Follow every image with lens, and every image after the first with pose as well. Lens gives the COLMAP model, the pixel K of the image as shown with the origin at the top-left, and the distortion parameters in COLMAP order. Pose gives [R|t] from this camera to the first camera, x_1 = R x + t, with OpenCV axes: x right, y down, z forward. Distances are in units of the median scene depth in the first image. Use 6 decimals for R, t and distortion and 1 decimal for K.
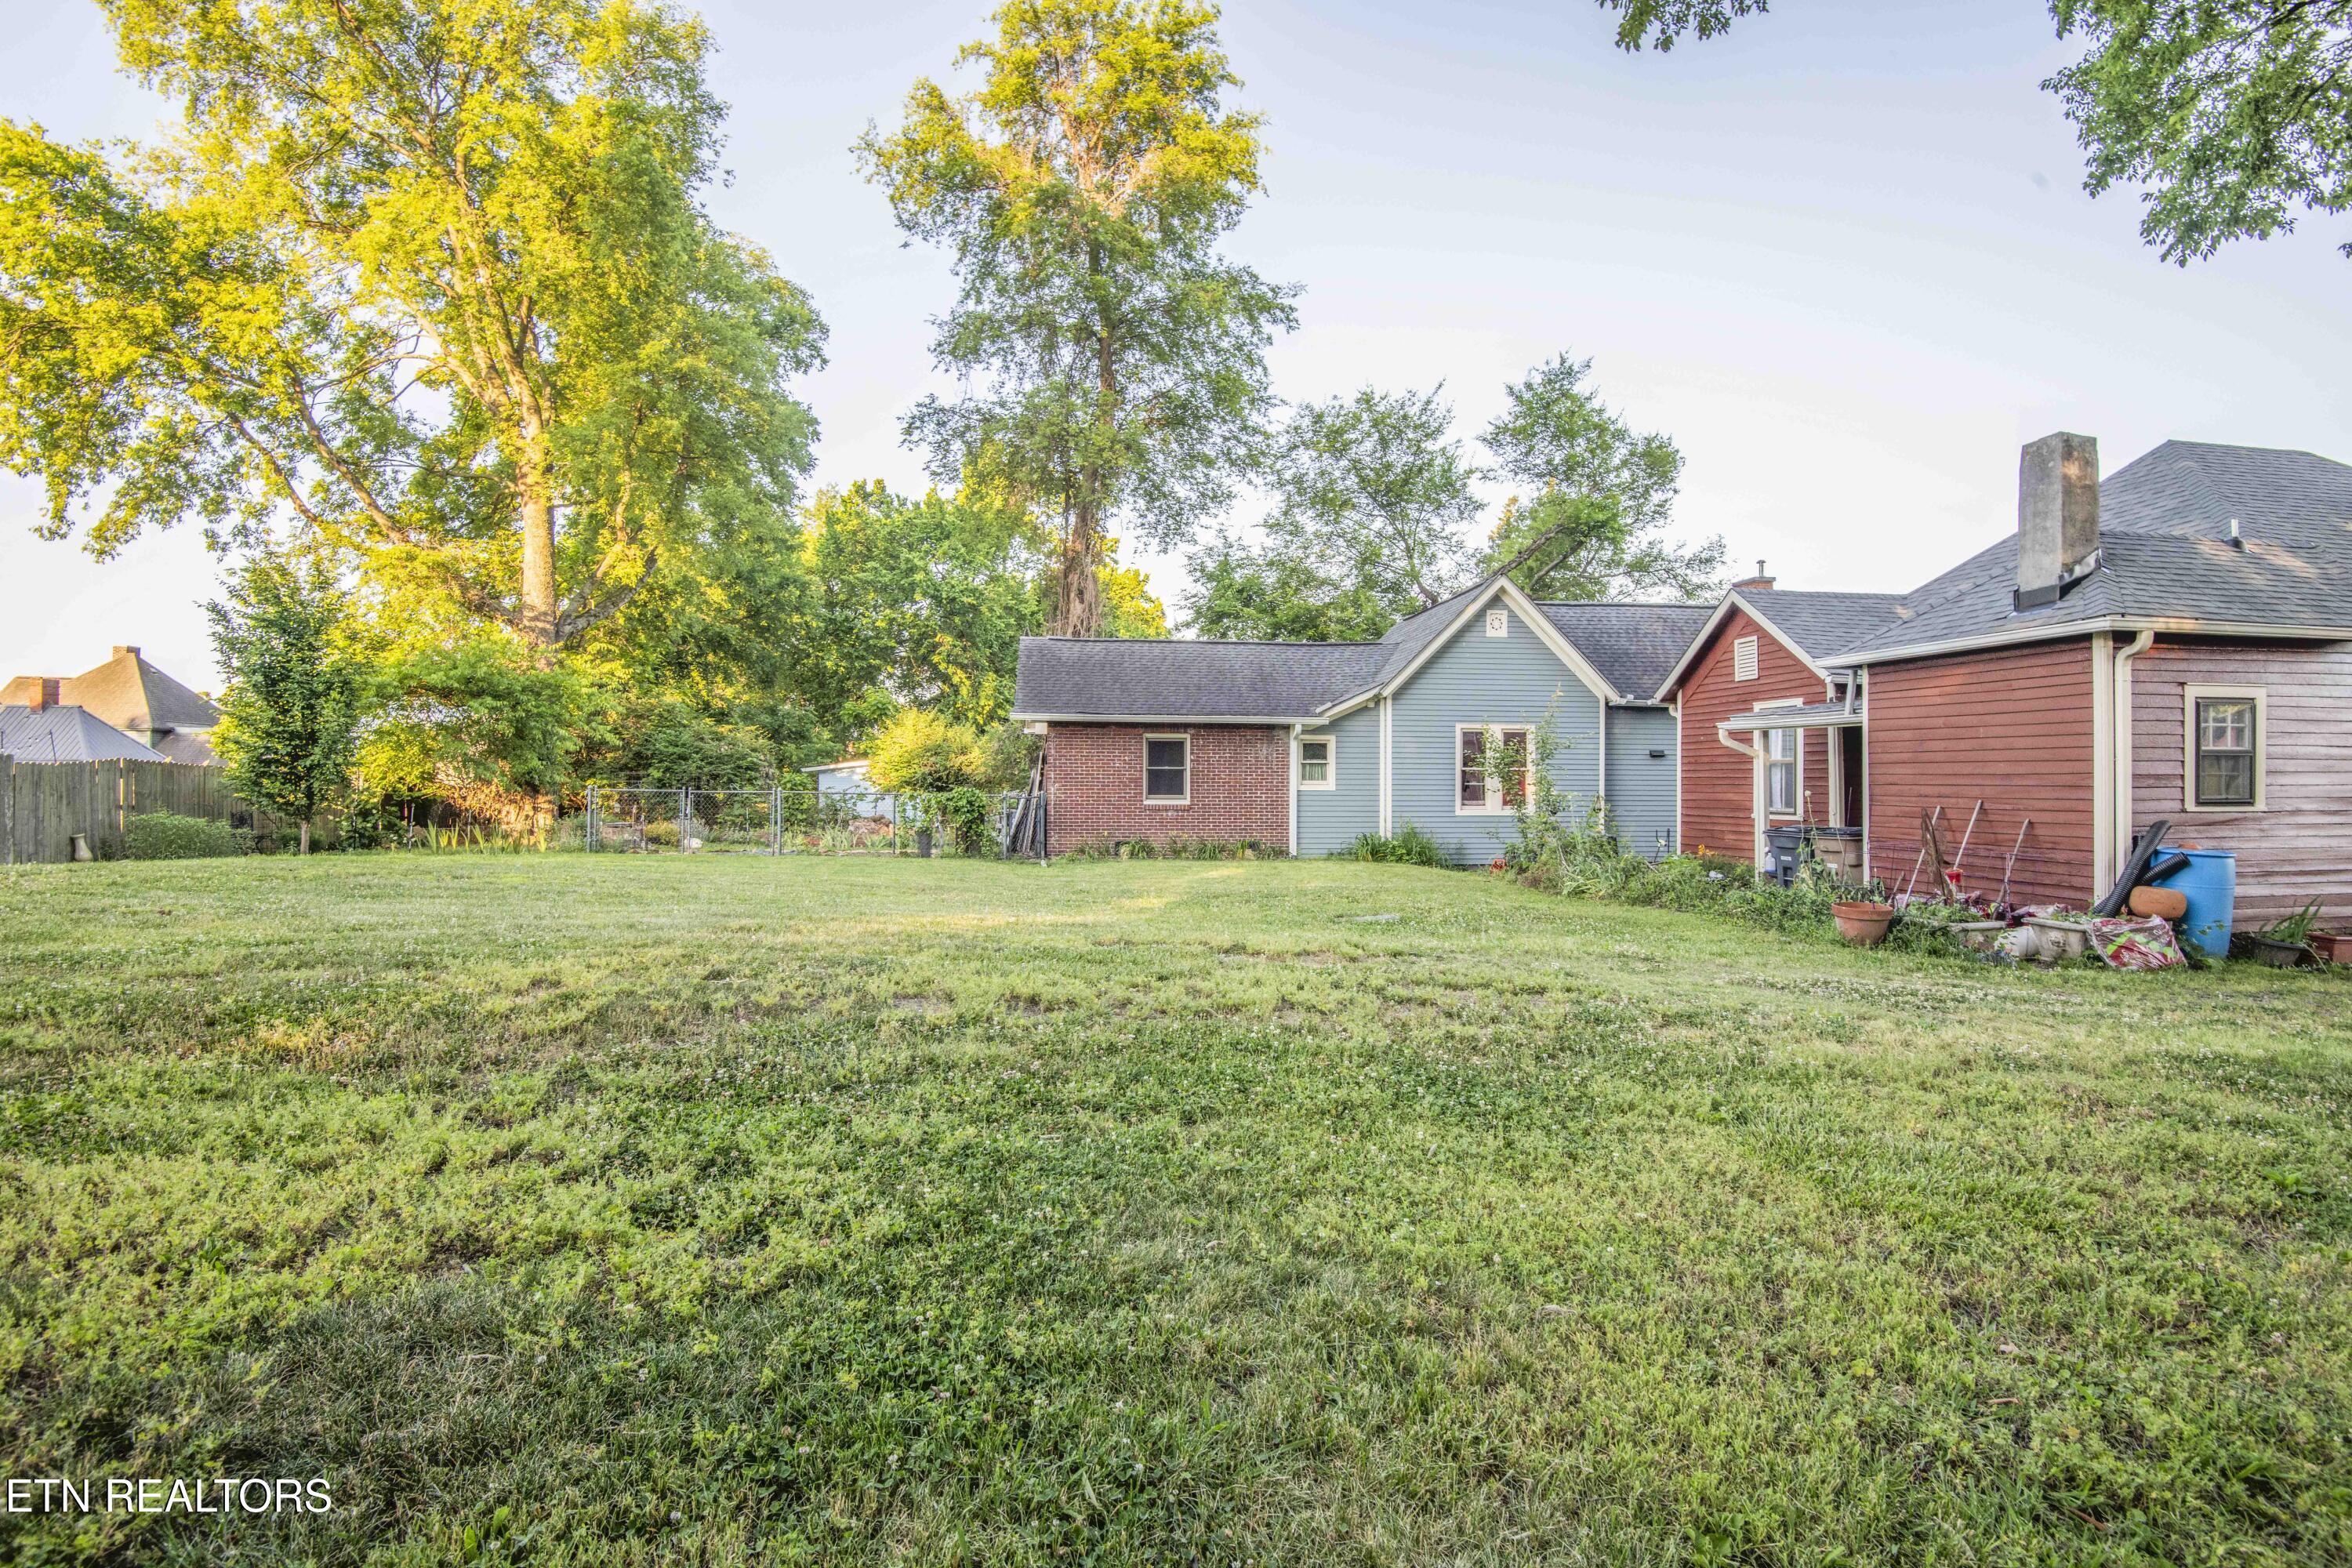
lens RADIAL K [[1082.4, 0, 1178.2], [0, 1082.4, 771.0], [0, 0, 1]] dist [-0.030770, -0.004392]
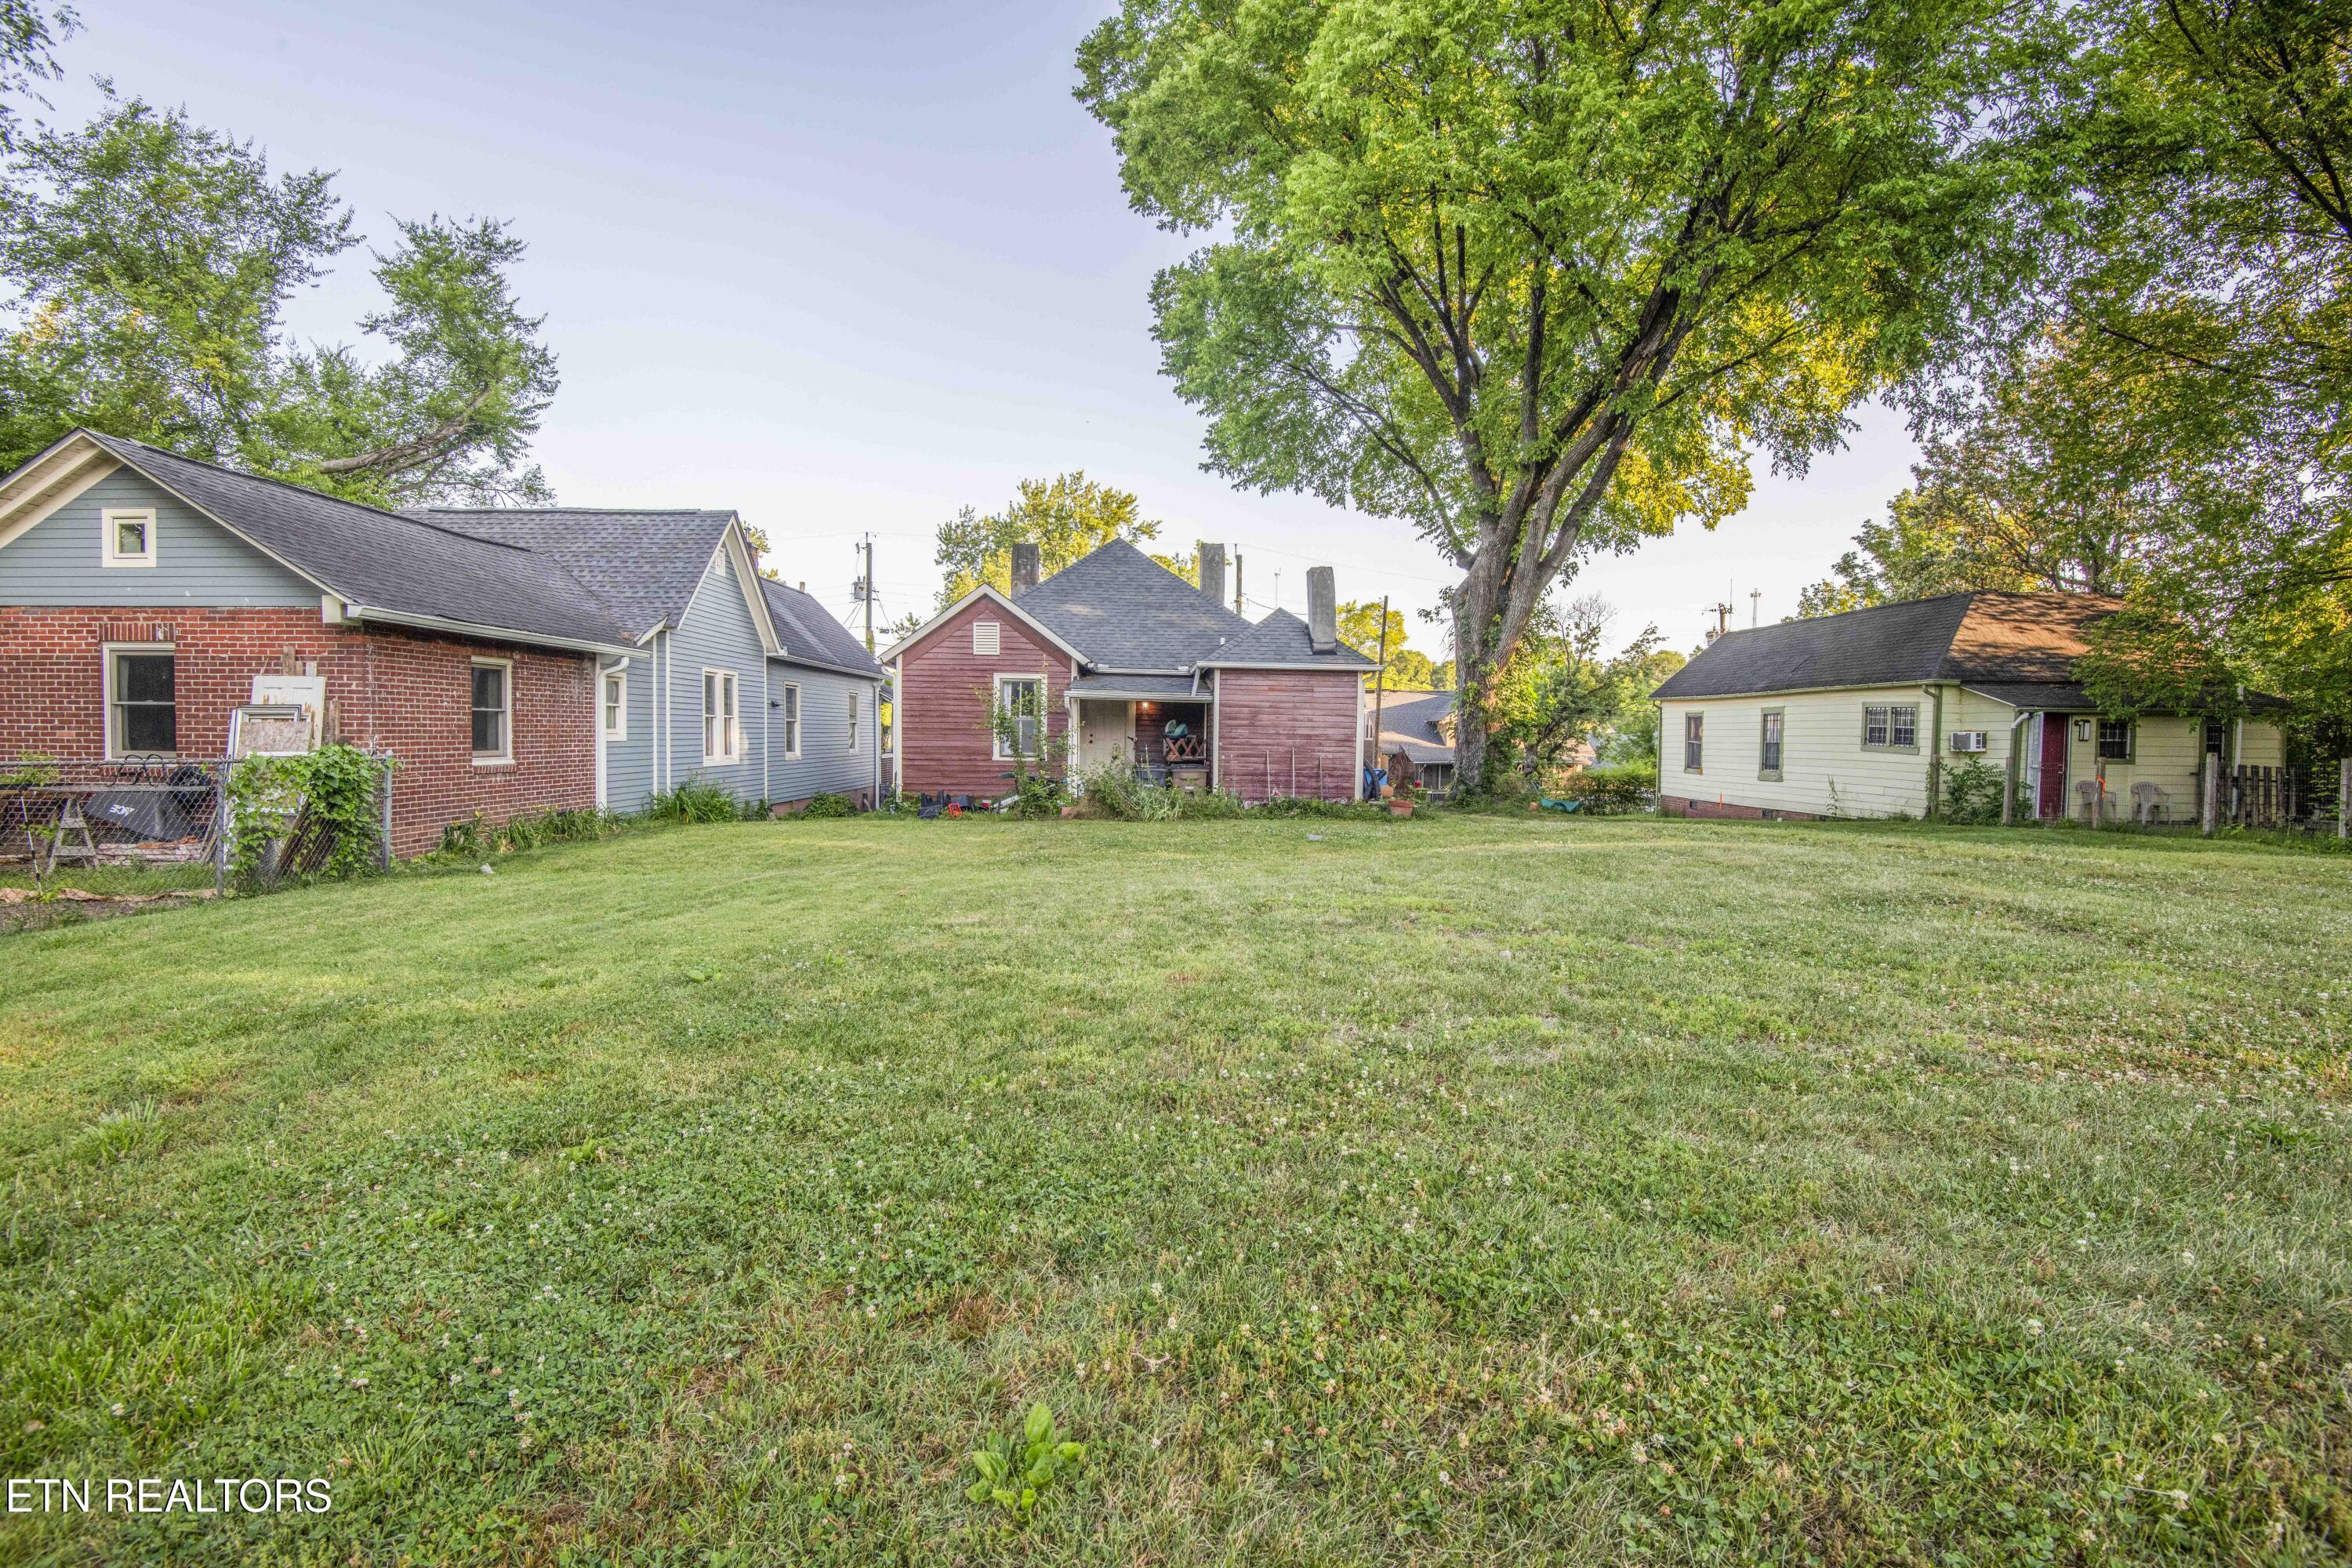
lens RADIAL K [[1082.4, 0, 1182.4], [0, 1082.4, 785.3], [0, 0, 1]] dist [-0.030770, -0.004392]
pose [[0.102034, -0.050118, 0.993518, -0.611608], [-0.023393, 0.998333, 0.052763, -0.000867], [-0.994506, -0.028625, 0.100691, 0.504069]]
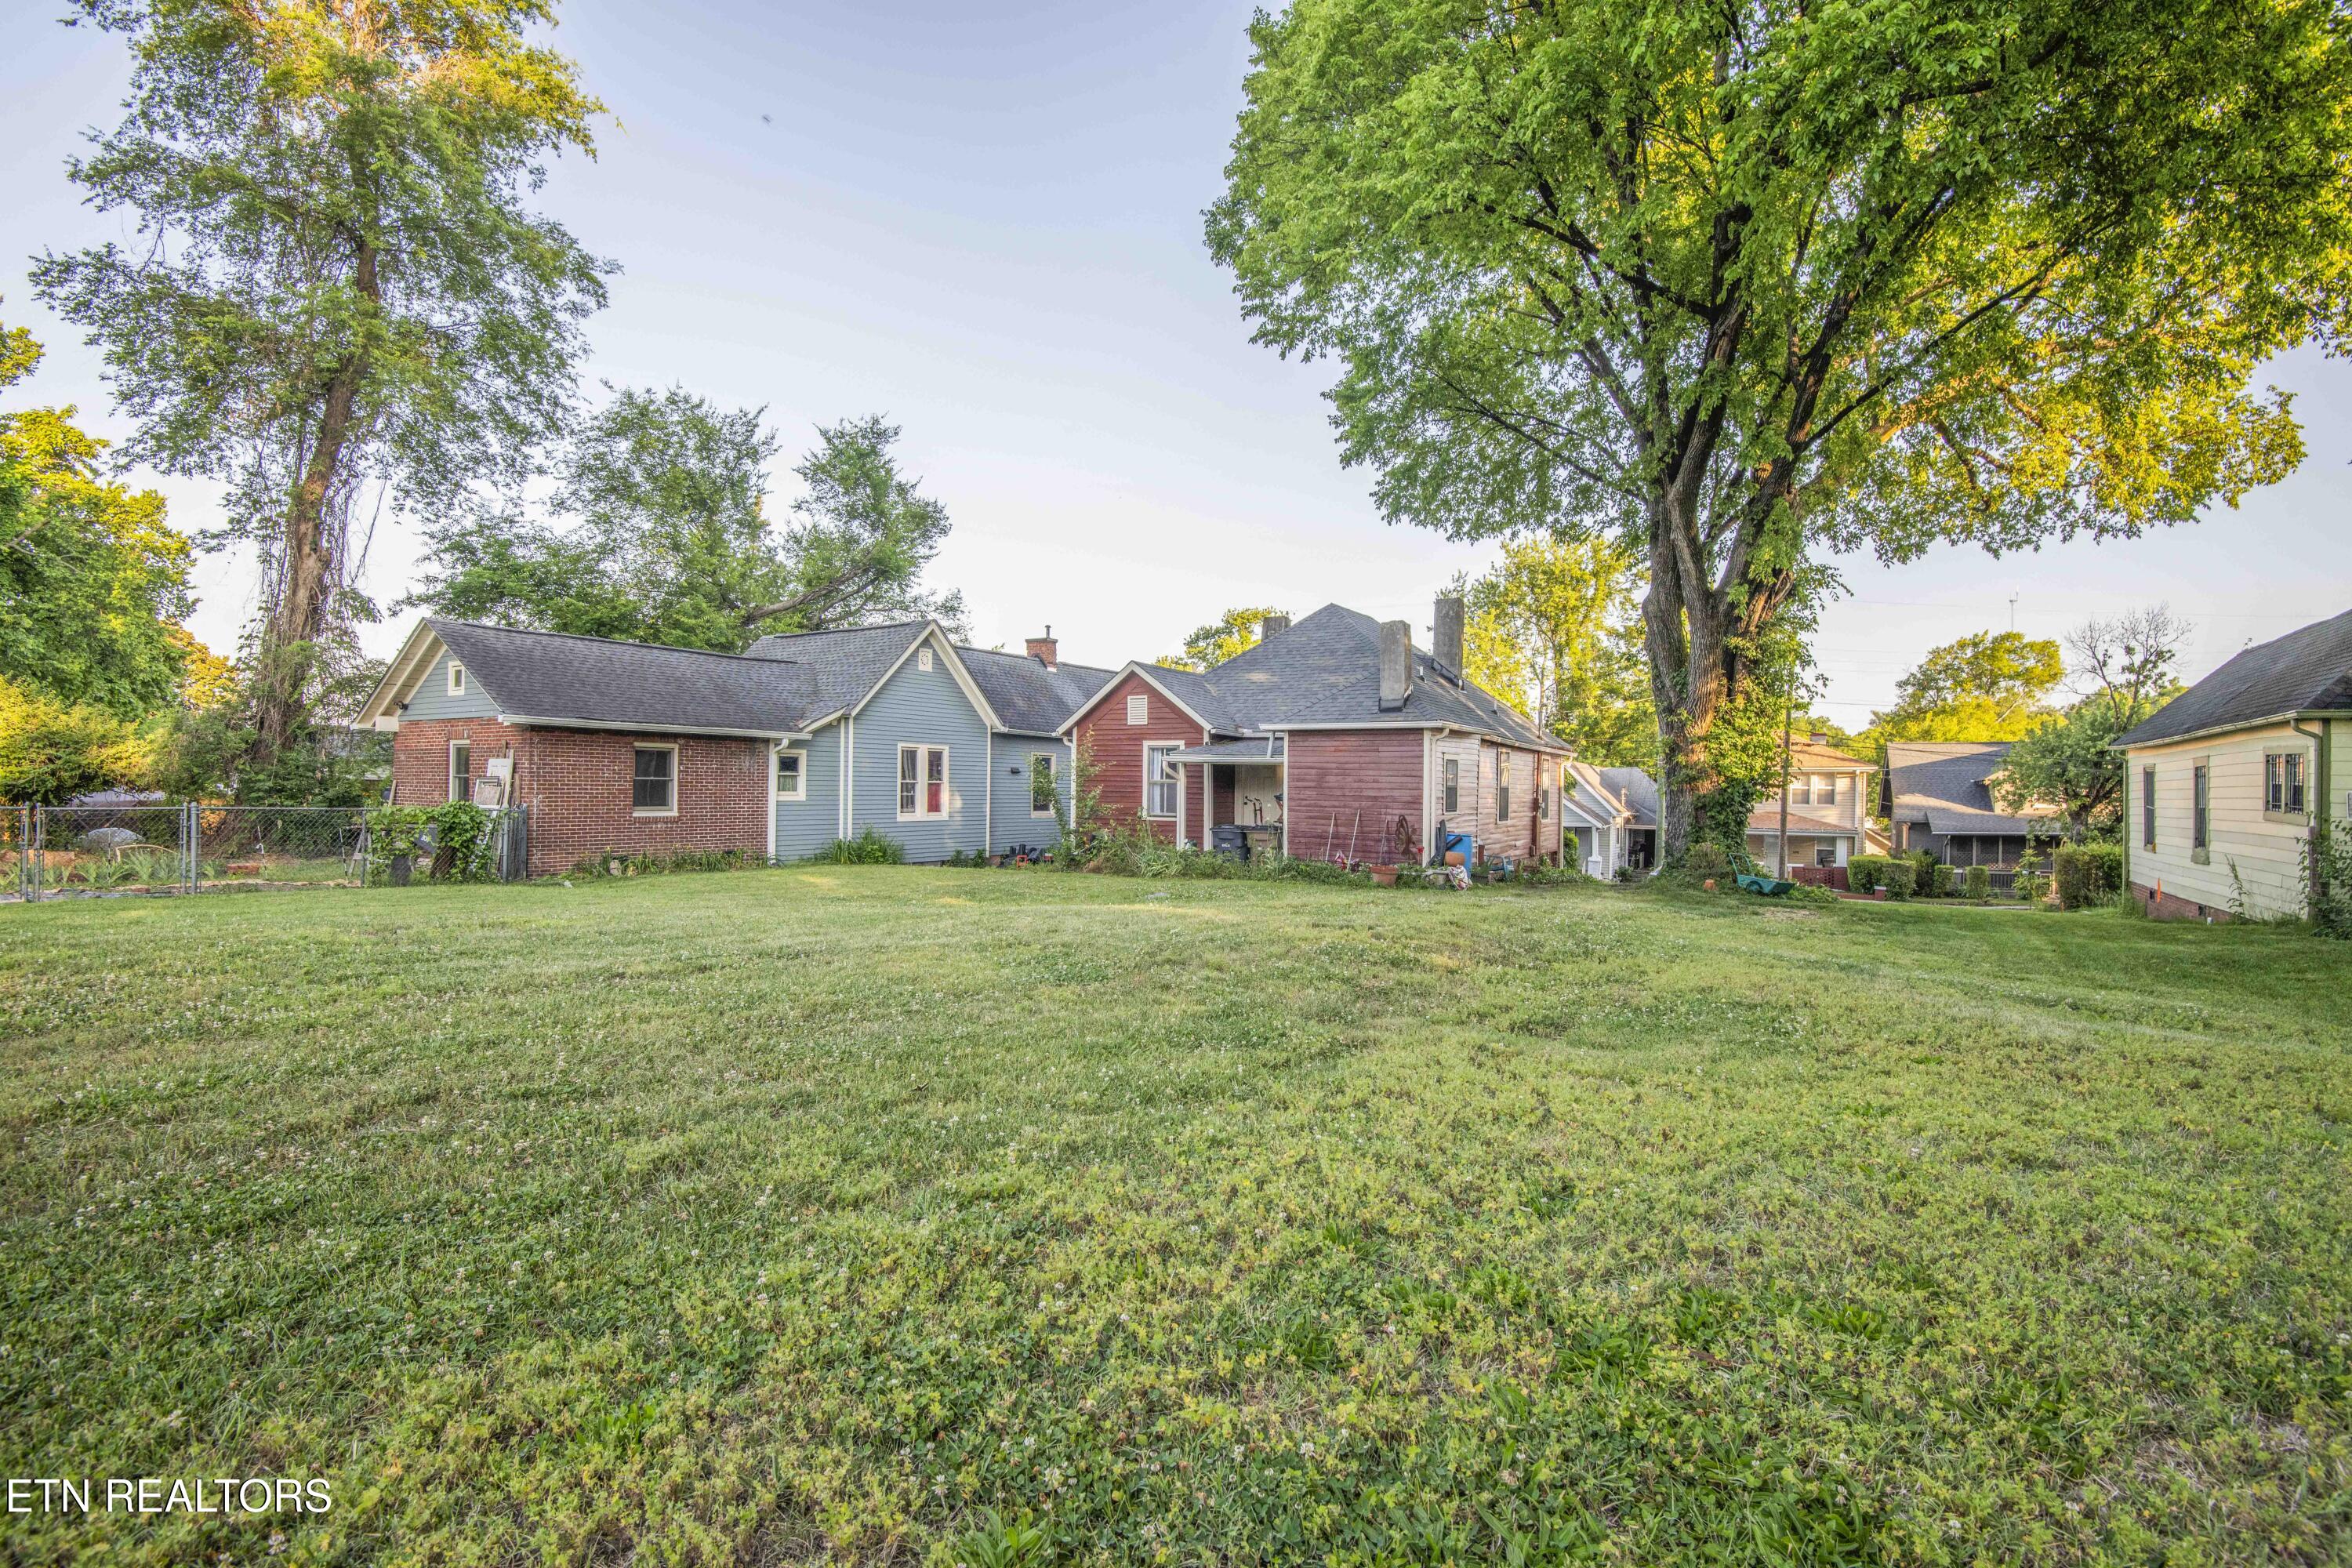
lens RADIAL K [[1082.4, 0, 1183.9], [0, 1082.4, 784.7], [0, 0, 1]] dist [-0.030770, -0.004392]
pose [[0.628008, 0.006777, 0.778177, -0.455143], [-0.017397, 0.999834, 0.005332, -0.010352], [-0.778012, -0.016887, 0.628022, 0.027659]]
